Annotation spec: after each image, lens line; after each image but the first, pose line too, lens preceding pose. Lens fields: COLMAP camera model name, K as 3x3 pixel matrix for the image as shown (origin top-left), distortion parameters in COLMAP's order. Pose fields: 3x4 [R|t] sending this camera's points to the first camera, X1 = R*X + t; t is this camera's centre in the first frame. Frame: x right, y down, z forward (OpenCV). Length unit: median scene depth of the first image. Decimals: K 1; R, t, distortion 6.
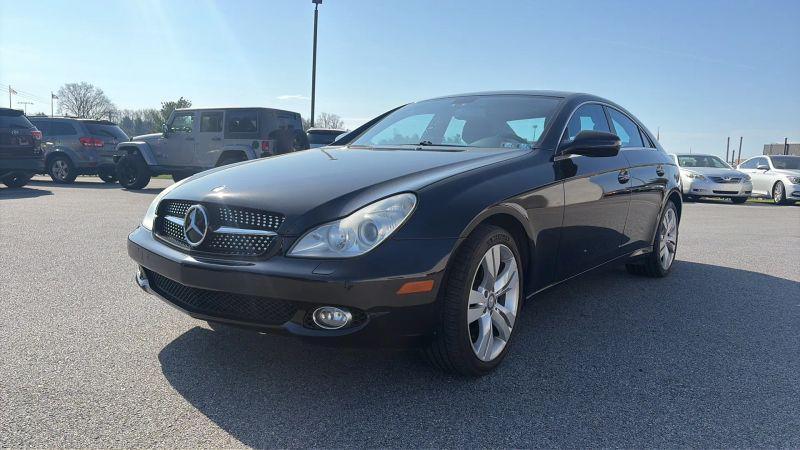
lens RADIAL K [[578.6, 0, 400.0], [0, 578.6, 227.6], [0, 0, 1]] dist [0.043869, -0.054265]
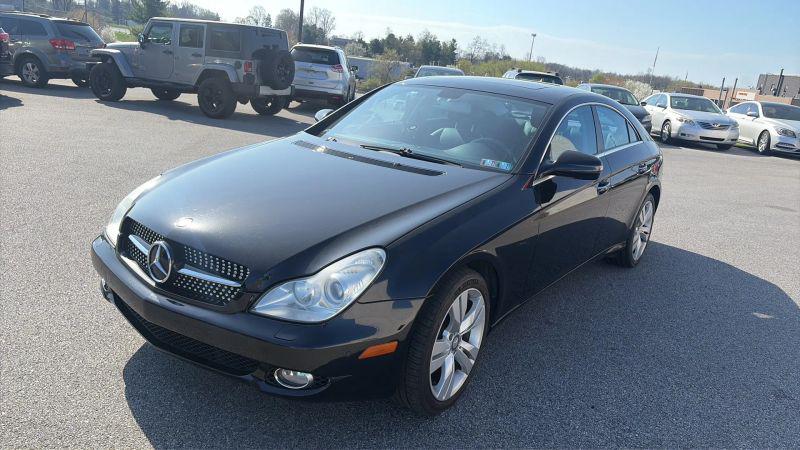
lens RADIAL K [[578.6, 0, 406.9], [0, 578.6, 227.3], [0, 0, 1]] dist [0.043869, -0.054265]
pose [[0.997541, 0.056835, 0.041015, 0.016634], [-0.062619, 0.985570, 0.157260, -0.200702], [-0.031485, -0.159441, 0.986705, 0.026235]]
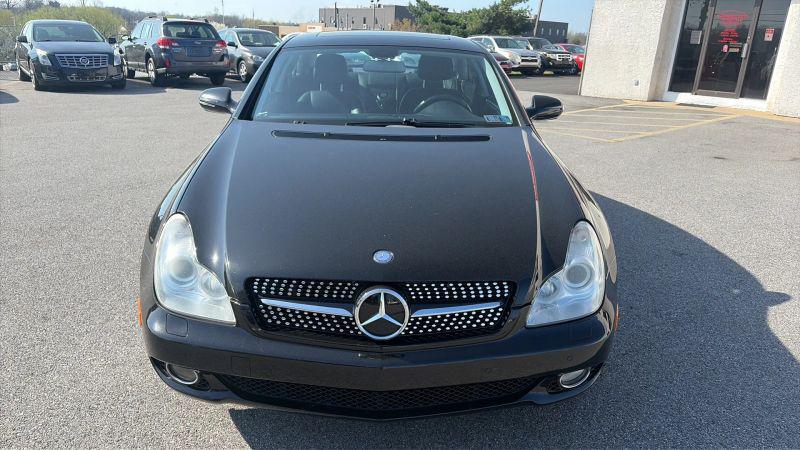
lens RADIAL K [[578.6, 0, 393.2], [0, 578.6, 239.2], [0, 0, 1]] dist [0.043869, -0.054265]
pose [[0.774697, -0.220742, 0.592551, -0.632759], [0.070790, 0.961474, 0.265625, -0.244325], [-0.628357, -0.163833, 0.760478, 0.365853]]
